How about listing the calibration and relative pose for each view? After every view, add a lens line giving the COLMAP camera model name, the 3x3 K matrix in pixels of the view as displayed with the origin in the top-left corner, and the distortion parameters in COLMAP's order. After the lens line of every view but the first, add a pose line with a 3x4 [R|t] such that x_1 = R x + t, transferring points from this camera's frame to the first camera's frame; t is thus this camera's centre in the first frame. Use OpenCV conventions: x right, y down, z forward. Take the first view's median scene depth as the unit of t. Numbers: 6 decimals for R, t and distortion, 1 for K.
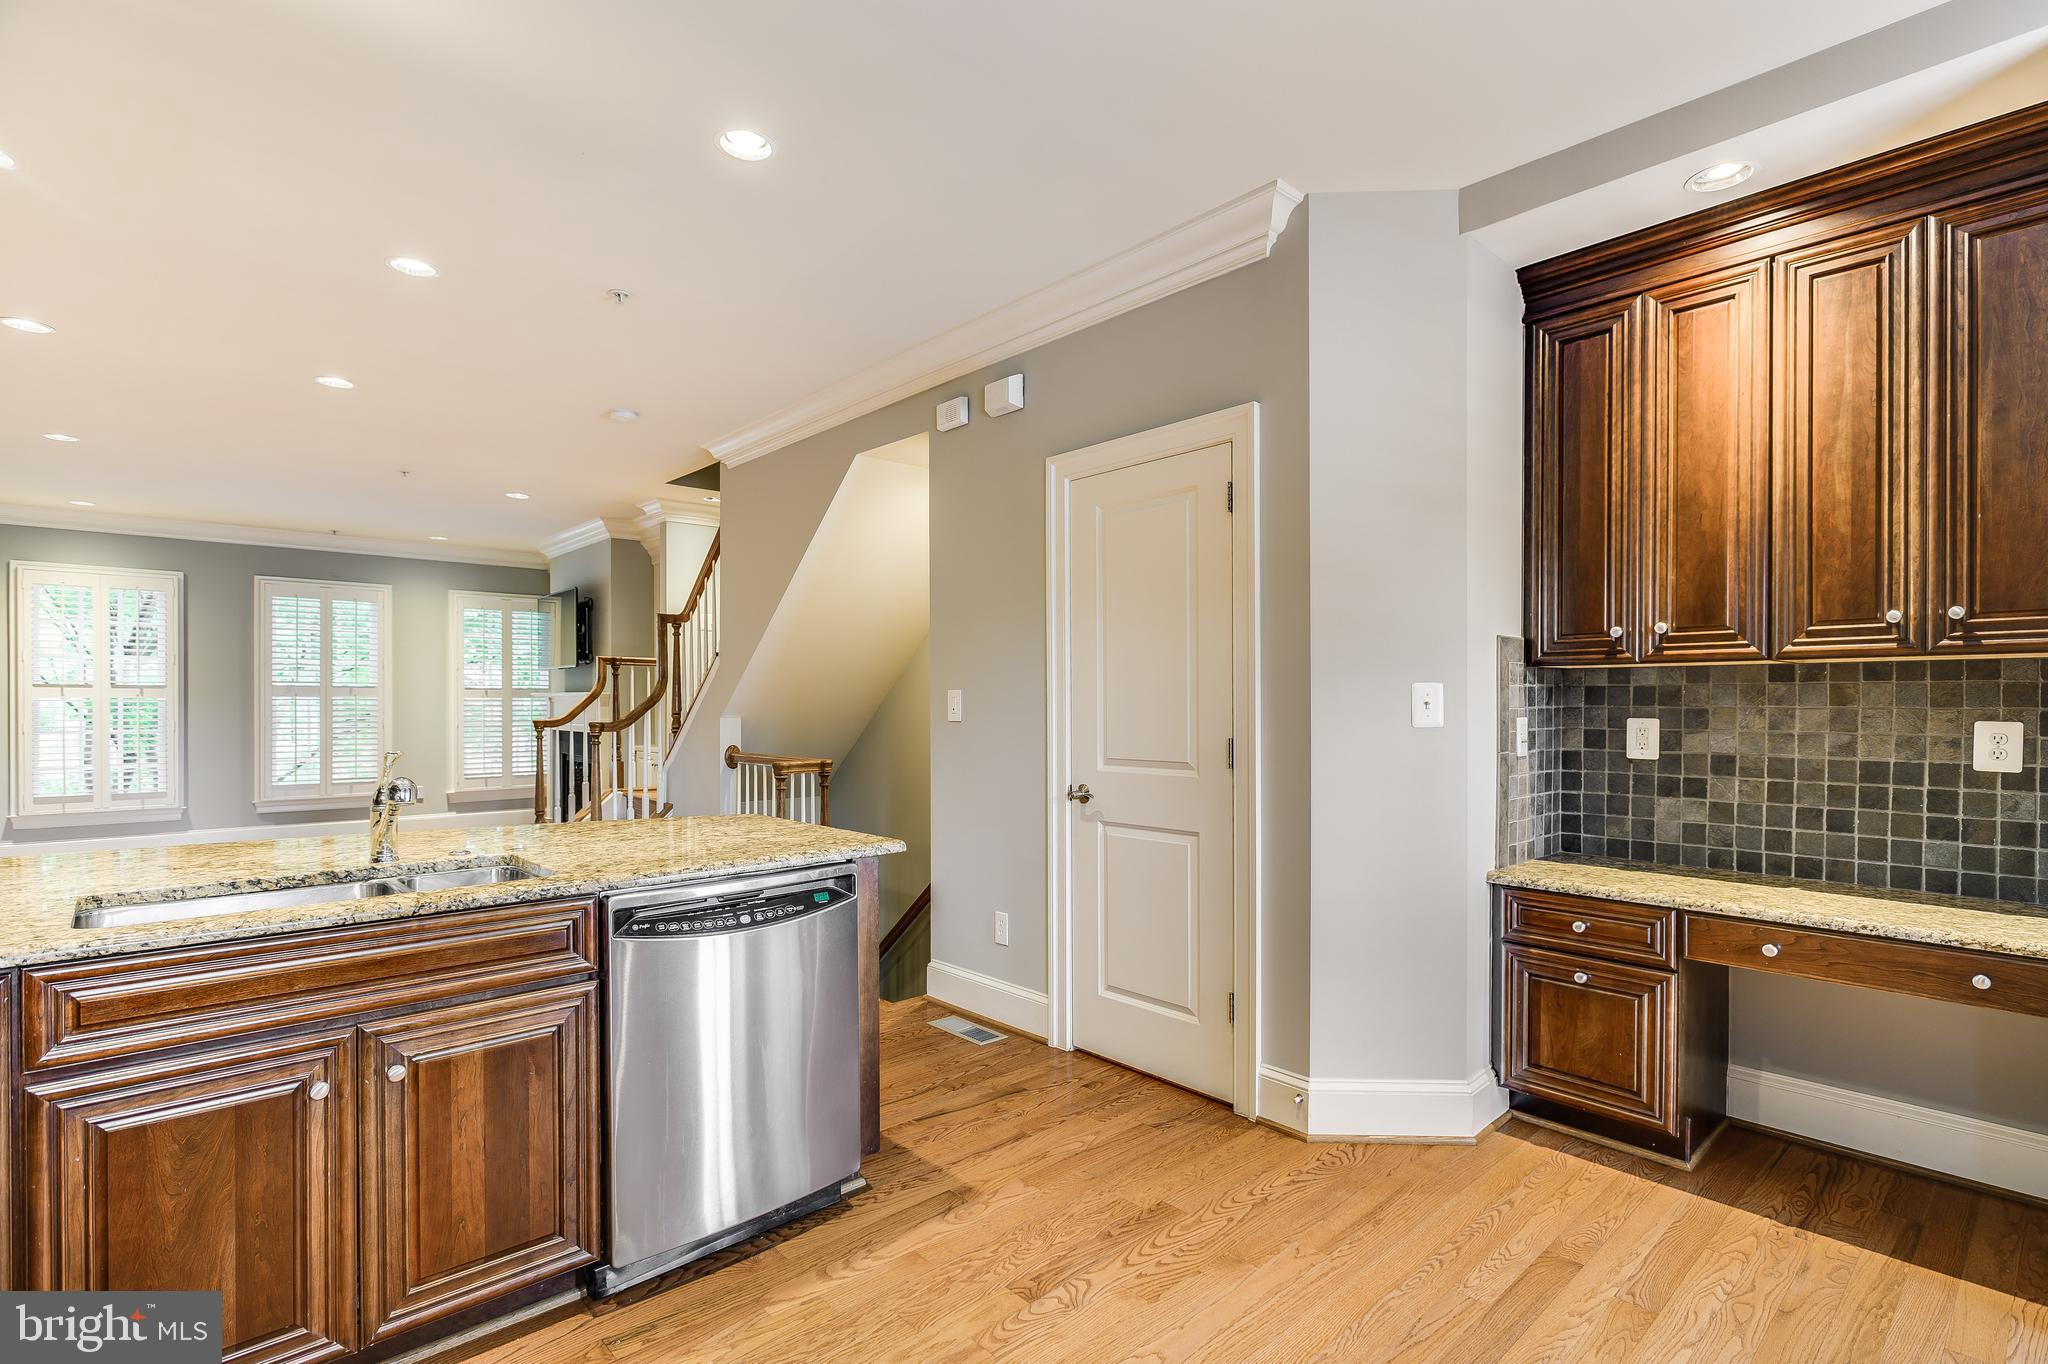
lens RADIAL K [[976.6, 0, 1034.3], [0, 976.6, 704.4], [0, 0, 1]] dist [-0.000216, -0.000592]
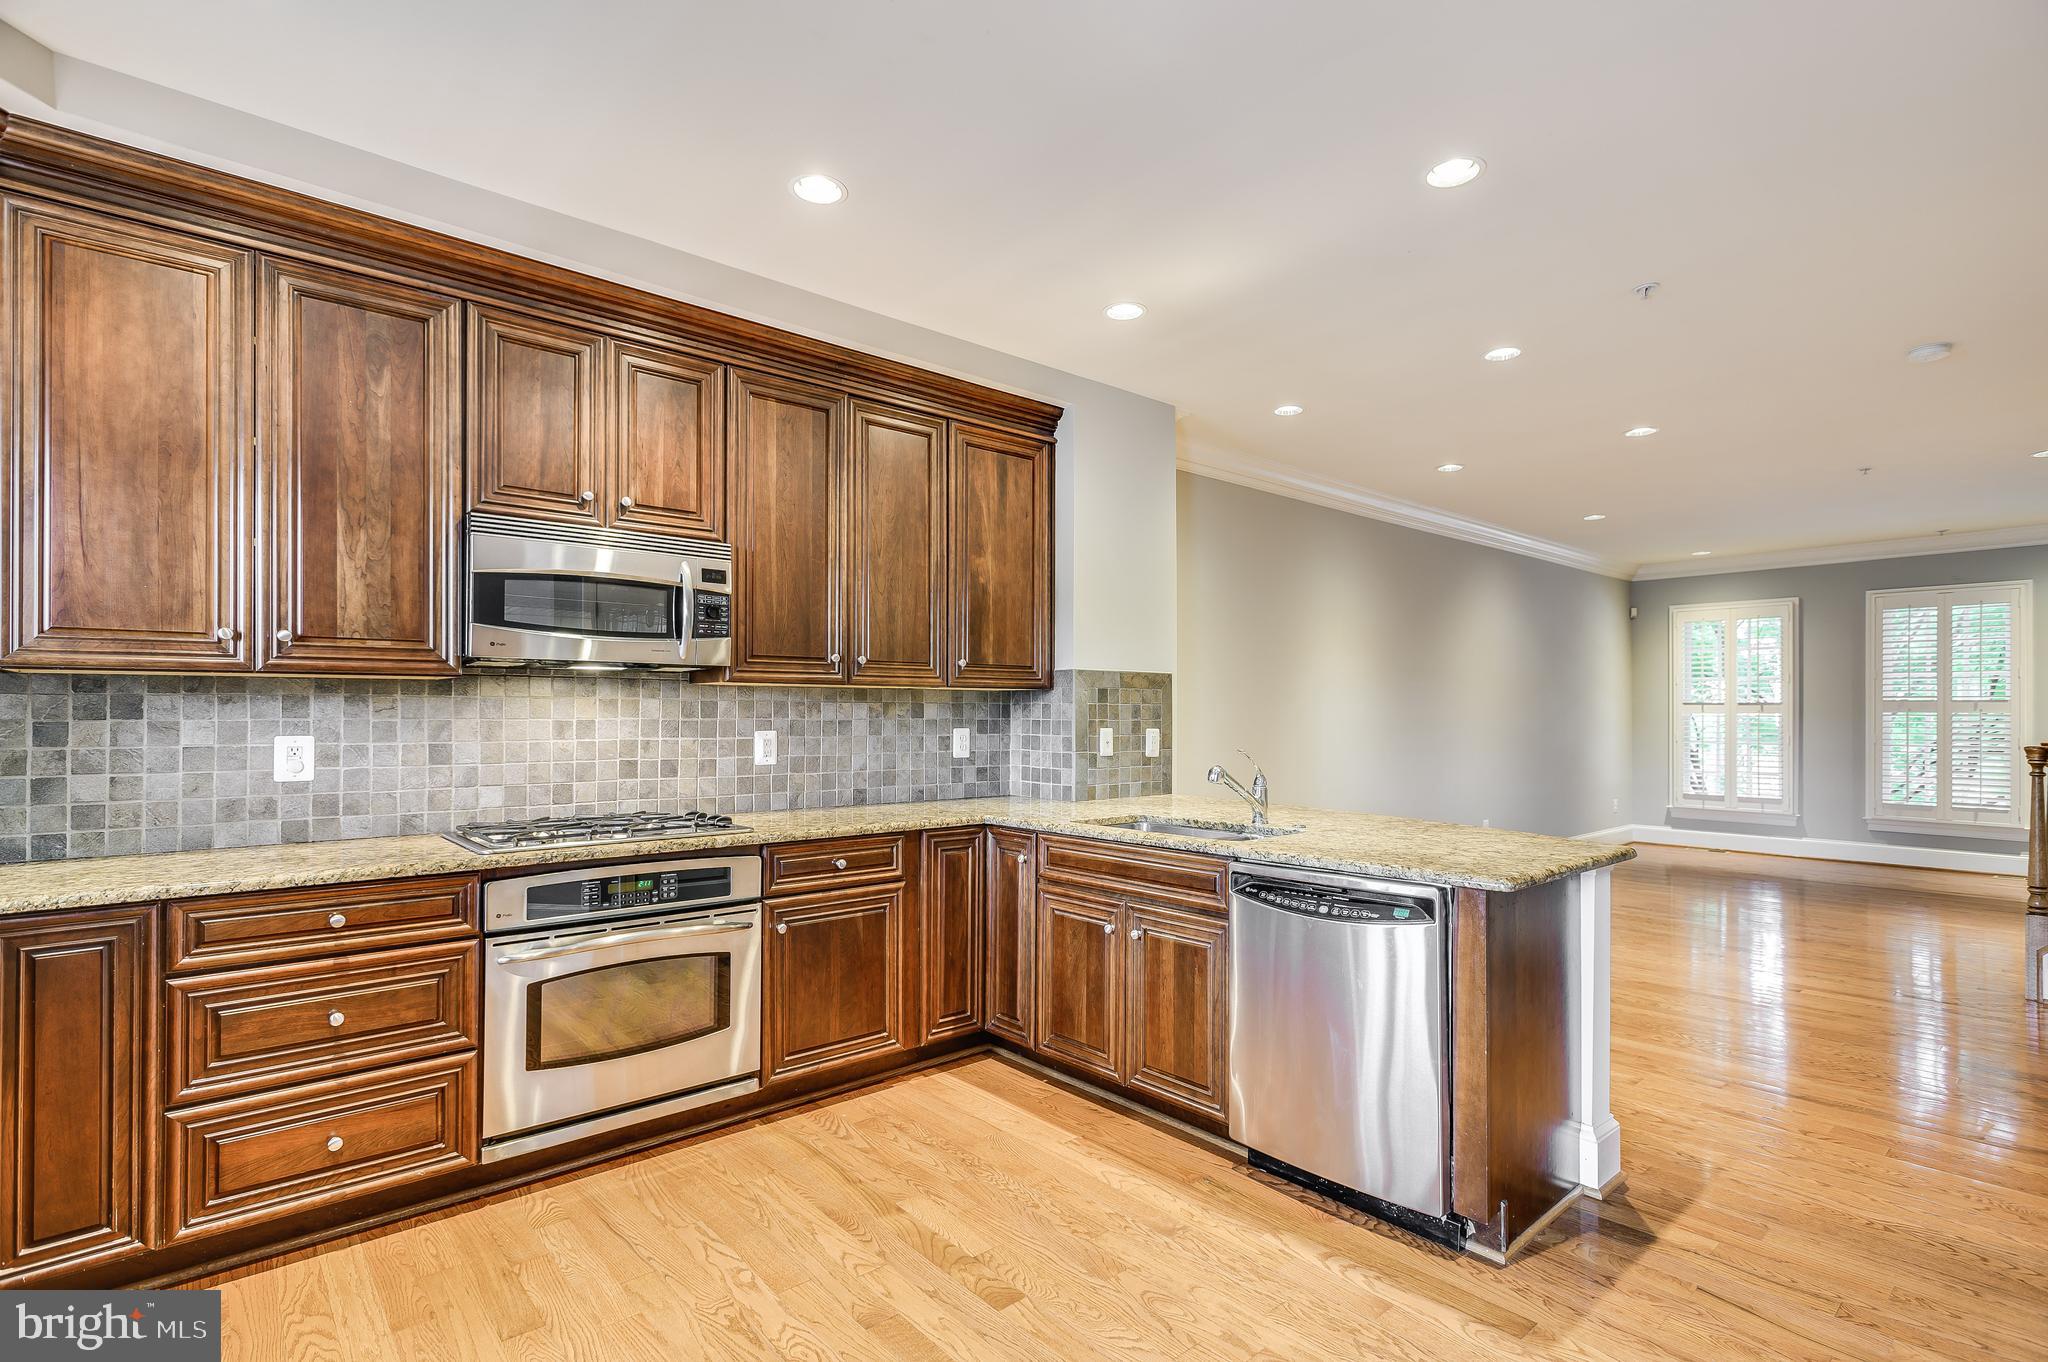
lens RADIAL K [[976.6, 0, 1034.3], [0, 976.6, 703.4], [0, 0, 1]] dist [-0.000216, -0.000592]
pose [[-0.029188, -0.010530, -0.999518, 0.627336], [-0.005988, 0.999928, -0.010360, -0.004629], [0.999556, 0.005682, -0.029249, 0.511710]]
